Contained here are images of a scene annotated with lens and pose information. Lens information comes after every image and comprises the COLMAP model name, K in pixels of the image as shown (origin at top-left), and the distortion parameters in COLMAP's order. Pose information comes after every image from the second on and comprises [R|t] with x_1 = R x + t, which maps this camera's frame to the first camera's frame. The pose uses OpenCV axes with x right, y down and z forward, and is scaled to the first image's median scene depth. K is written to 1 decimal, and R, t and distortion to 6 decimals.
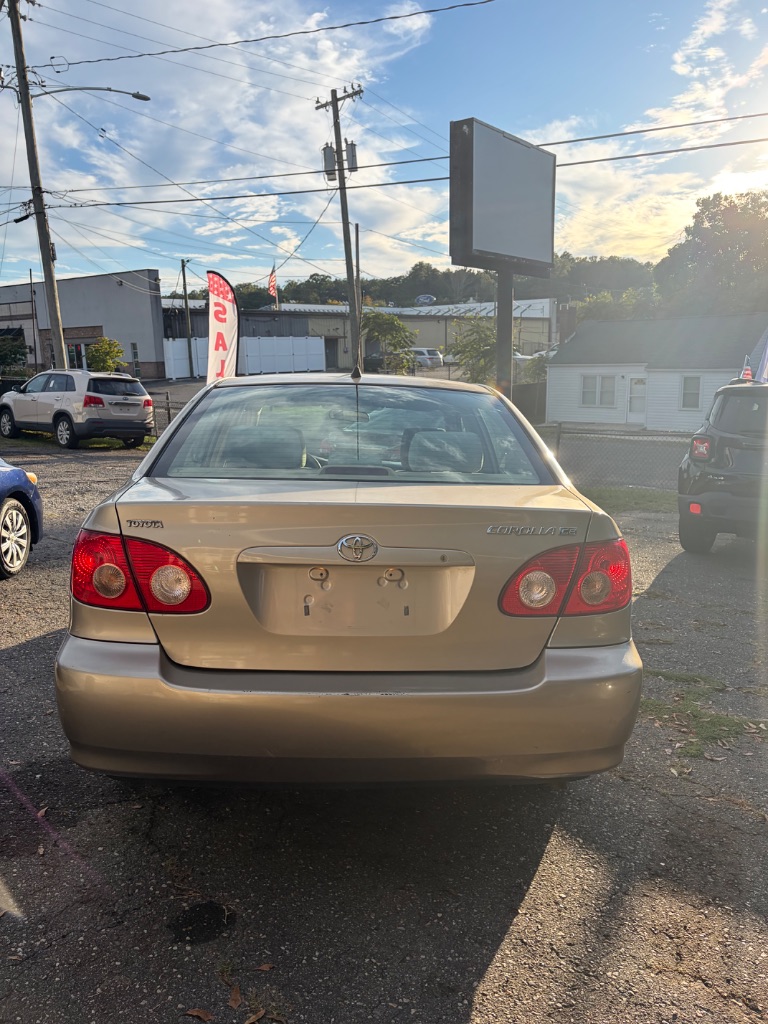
lens RADIAL K [[801.0, 0, 417.3], [0, 801.0, 507.9], [0, 0, 1]] dist [0.064856, -0.078166]
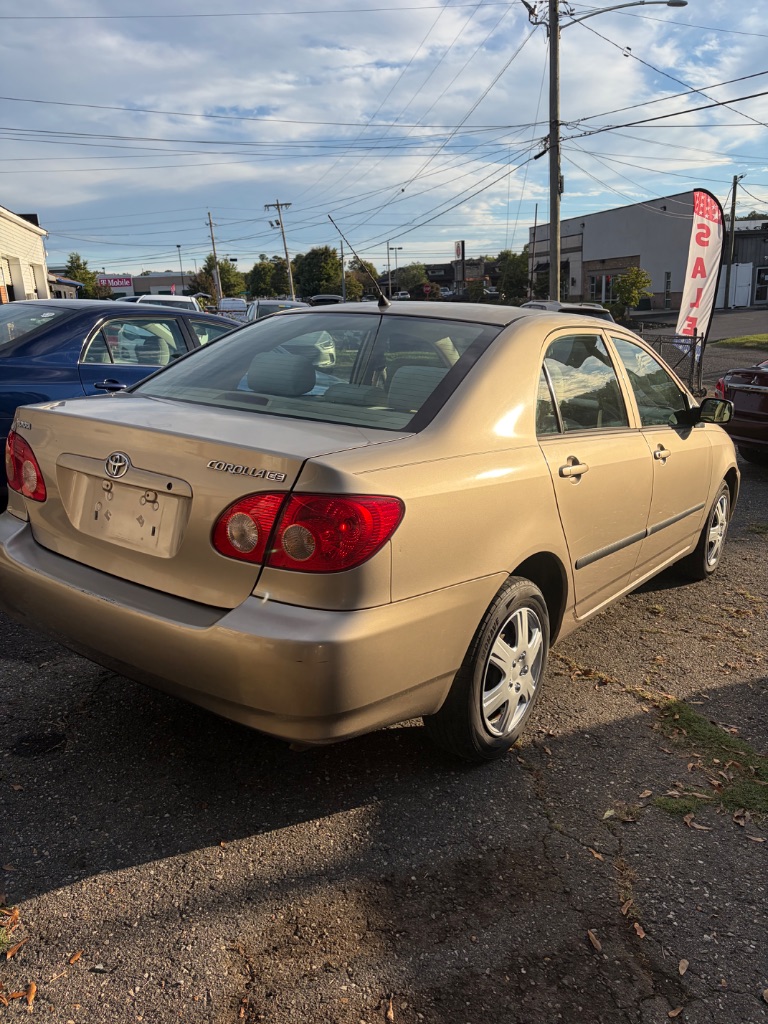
lens RADIAL K [[808.2, 0, 376.0], [0, 808.2, 516.3], [0, 0, 1]] dist [0.069639, -0.081091]
pose [[0.756084, 0.163613, -0.633694, 0.103432], [-0.106647, 0.986107, 0.127358, -0.006887], [0.645727, -0.028712, 0.763028, 0.043422]]
